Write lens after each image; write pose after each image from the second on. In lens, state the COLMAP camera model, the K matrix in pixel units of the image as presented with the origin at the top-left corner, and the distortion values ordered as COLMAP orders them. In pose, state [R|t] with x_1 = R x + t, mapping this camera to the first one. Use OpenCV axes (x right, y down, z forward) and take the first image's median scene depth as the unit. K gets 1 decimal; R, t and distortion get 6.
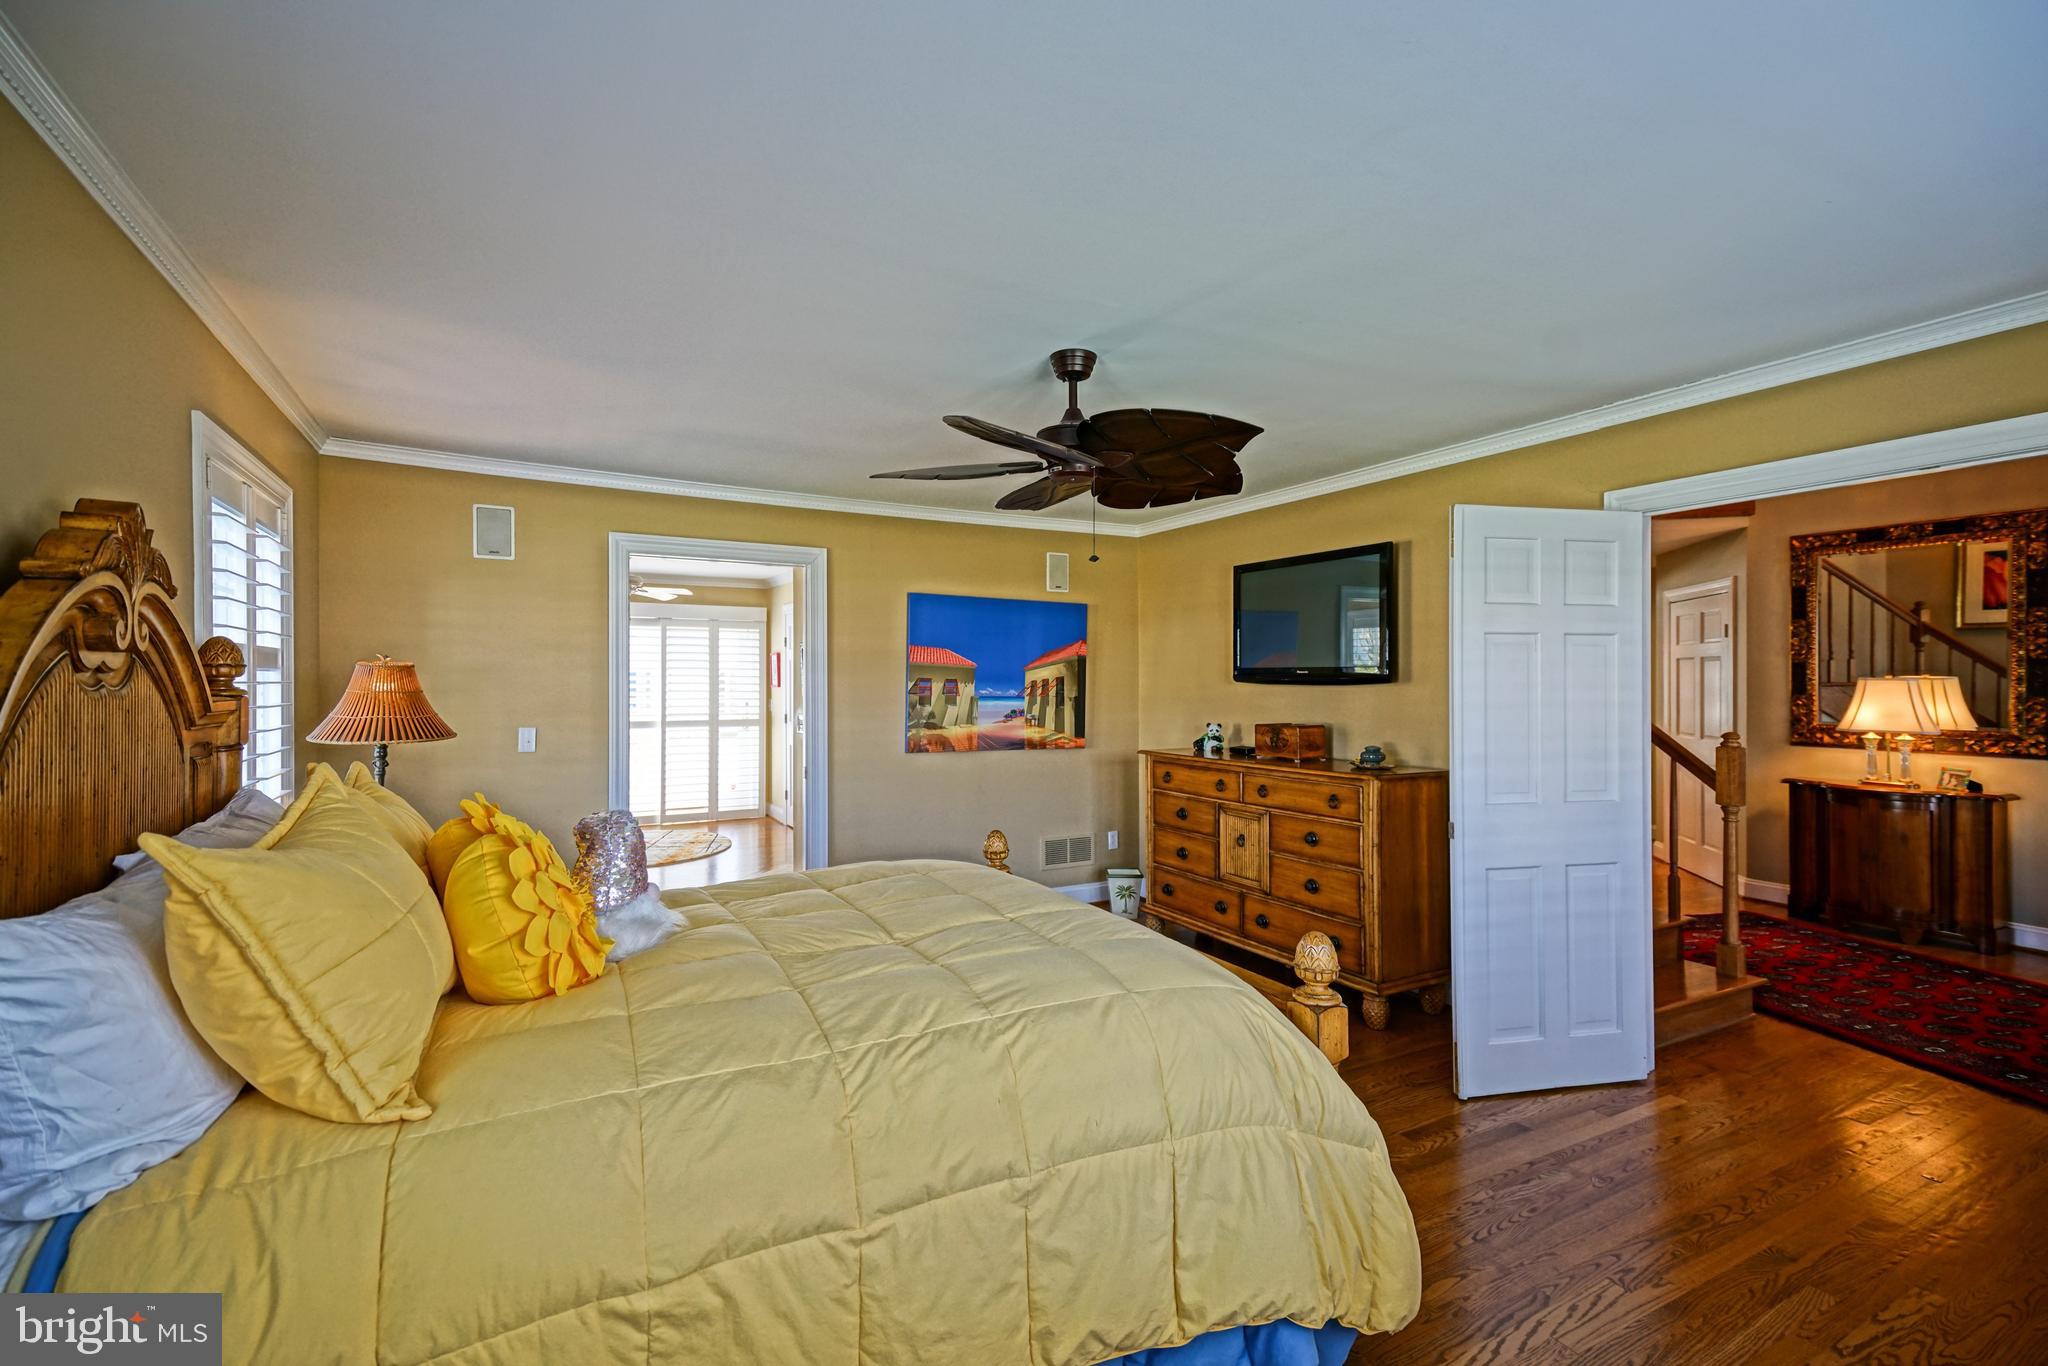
lens RADIAL K [[910.0, 0, 1011.1], [0, 910.0, 685.5], [0, 0, 1]] dist [0.041284, -0.000430]
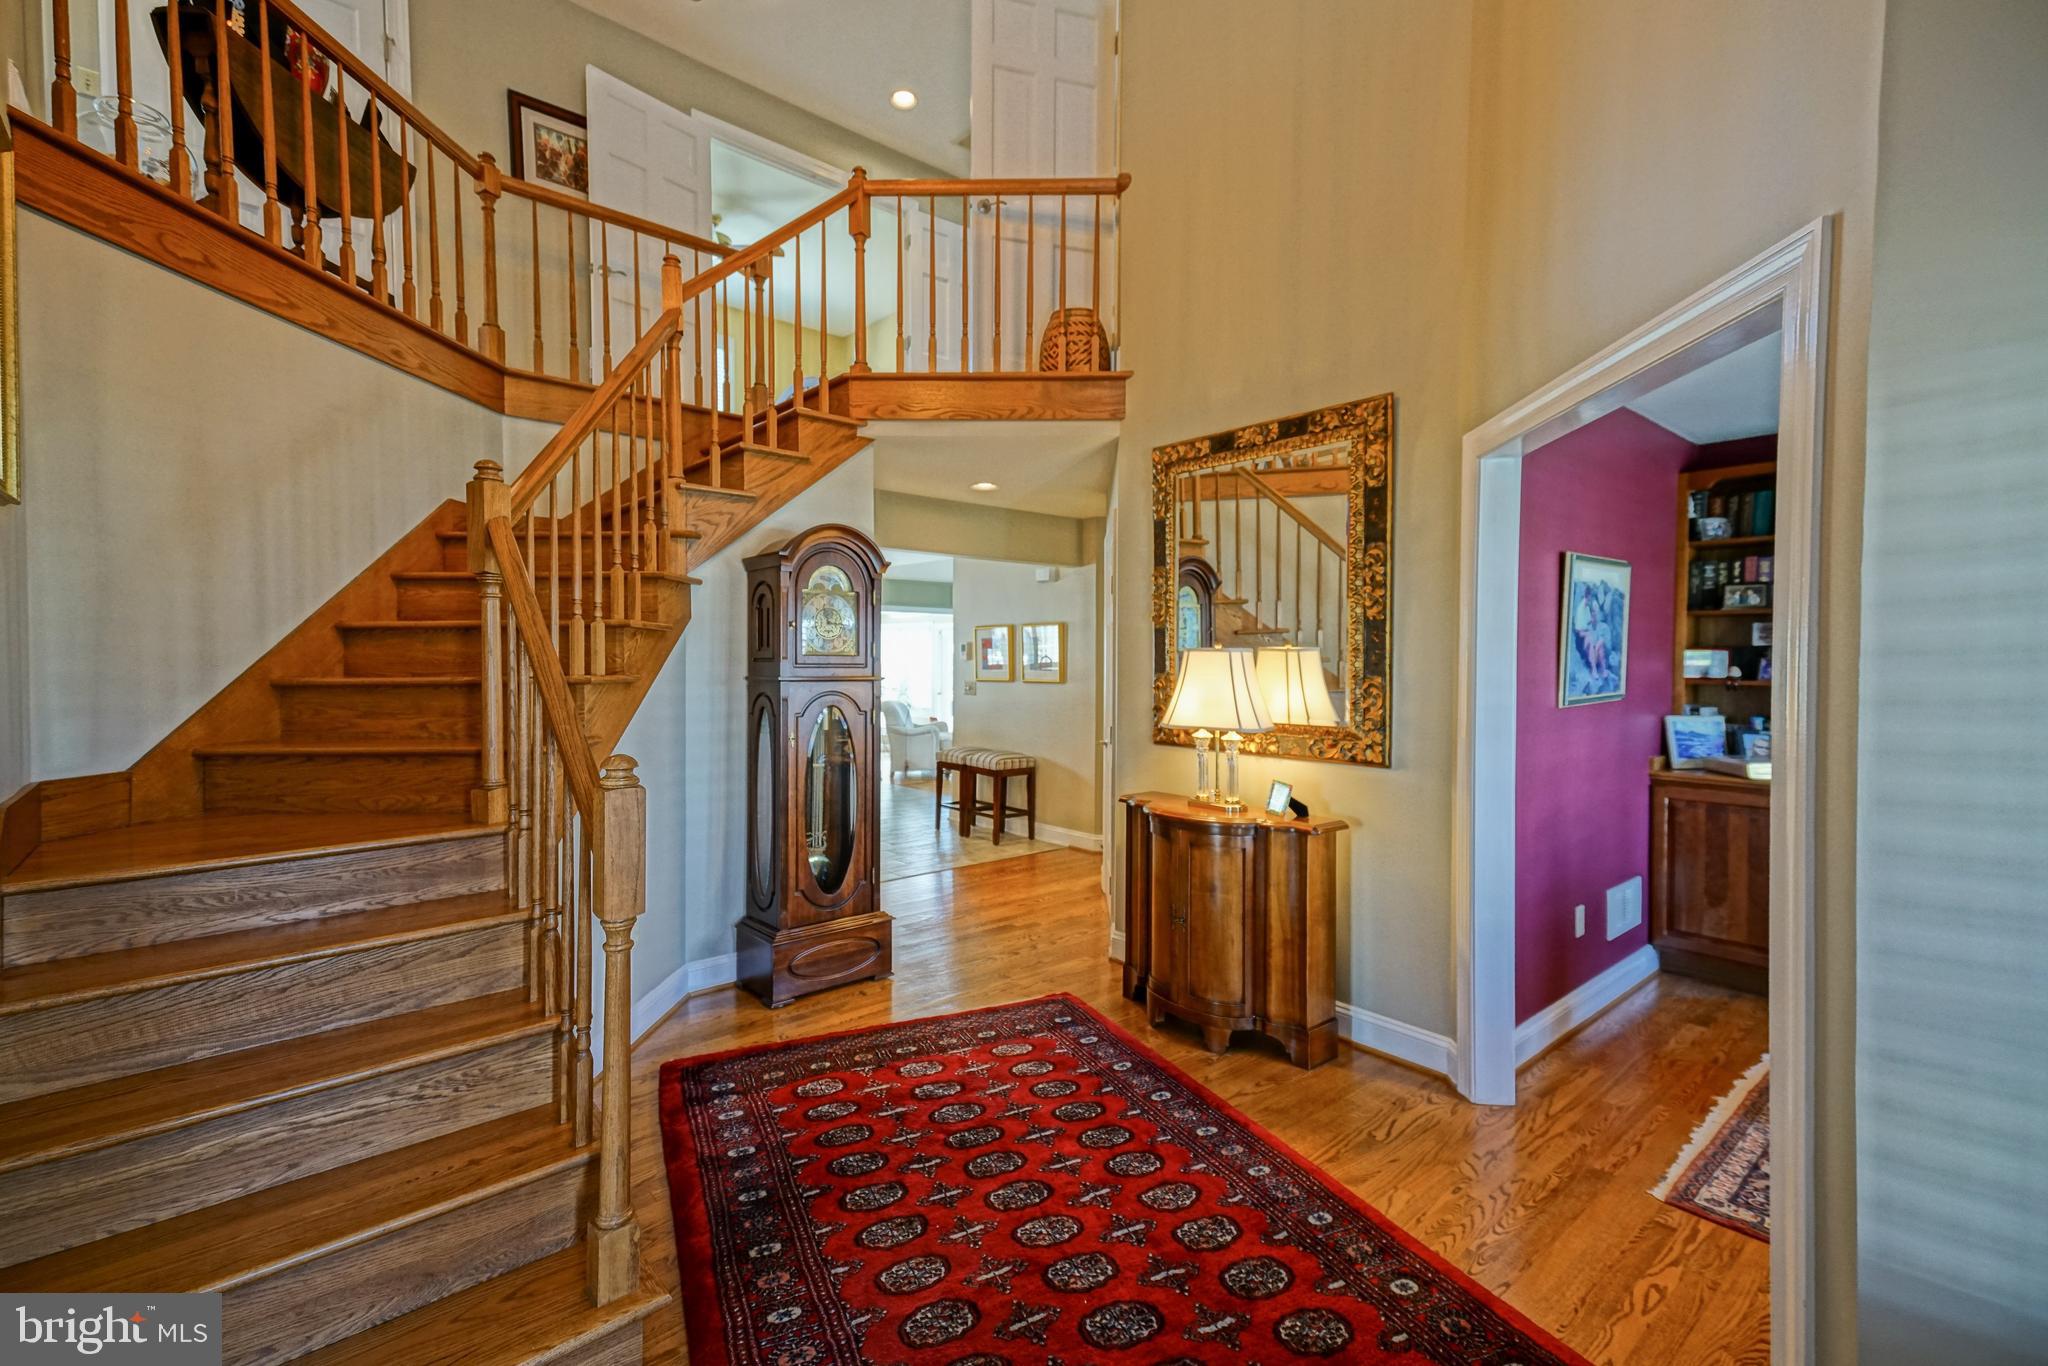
lens RADIAL K [[910.0, 0, 1006.6], [0, 910.0, 679.4], [0, 0, 1]] dist [0.041284, -0.000430]
pose [[0.977982, -0.003109, 0.208665, 0.317732], [0.000230, 0.999904, 0.013823, 0.002531], [-0.208689, -0.013471, 0.977889, 0.193398]]
